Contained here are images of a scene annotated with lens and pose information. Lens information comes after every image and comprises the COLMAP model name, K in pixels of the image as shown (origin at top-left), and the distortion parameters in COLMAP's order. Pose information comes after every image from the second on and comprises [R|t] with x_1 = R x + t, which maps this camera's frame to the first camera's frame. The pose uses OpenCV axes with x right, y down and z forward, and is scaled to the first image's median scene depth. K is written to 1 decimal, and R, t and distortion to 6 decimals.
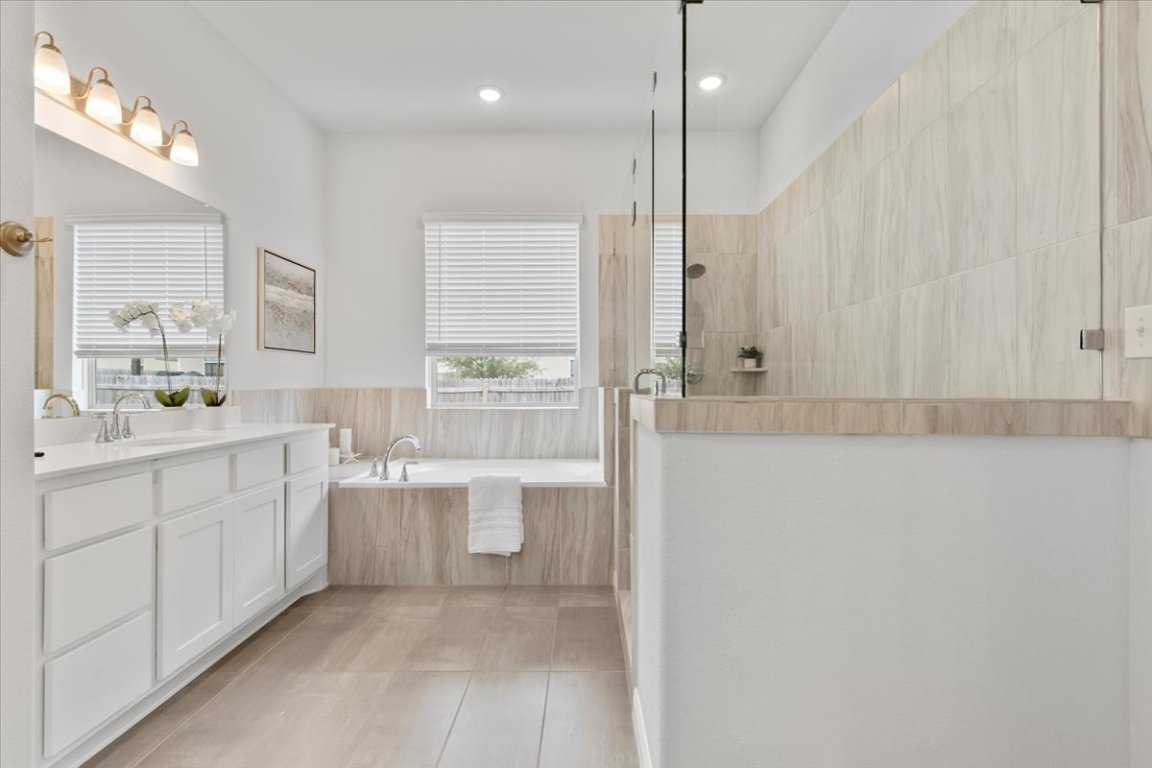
lens RADIAL K [[543.6, 0, 588.7], [0, 543.6, 385.4], [0, 0, 1]] dist [0.000459, -0.000715]
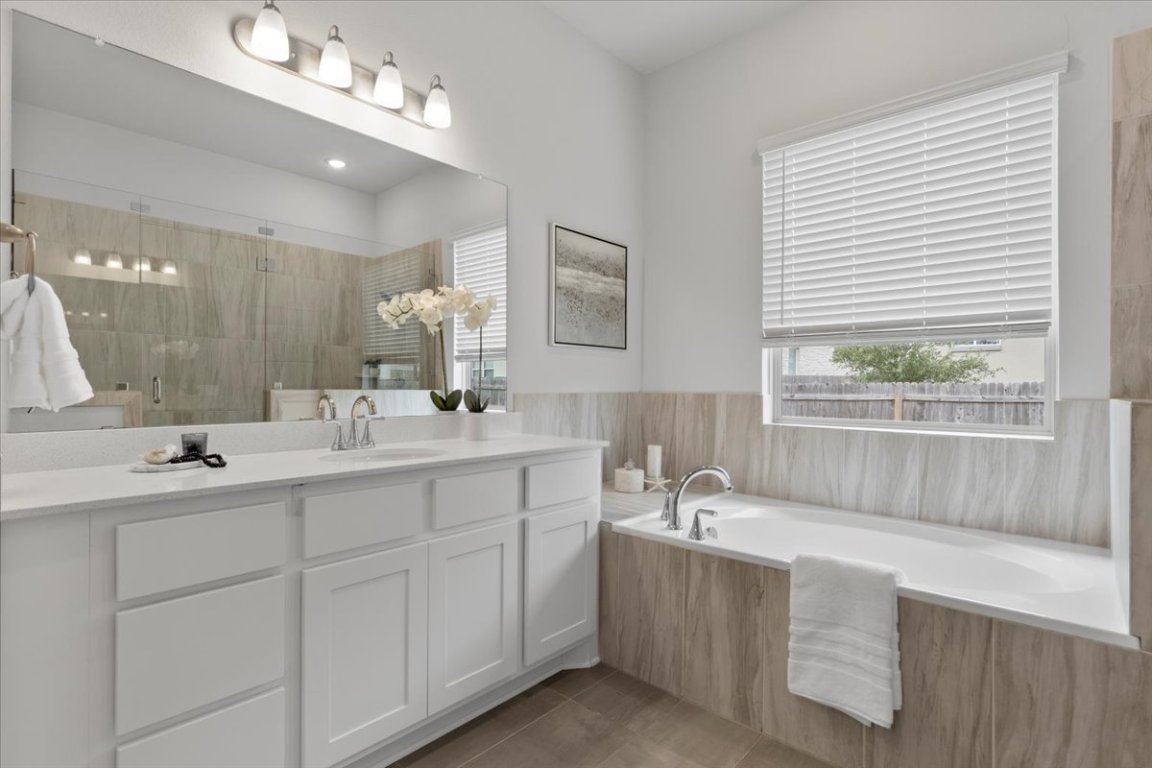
lens RADIAL K [[543.6, 0, 588.7], [0, 543.6, 385.4], [0, 0, 1]] dist [0.000459, -0.000715]
pose [[0.737824, 0.006600, -0.674961, 0.003074], [-0.012514, 0.999914, -0.003901, -0.001592], [0.674877, 0.011325, 0.737843, 0.432564]]
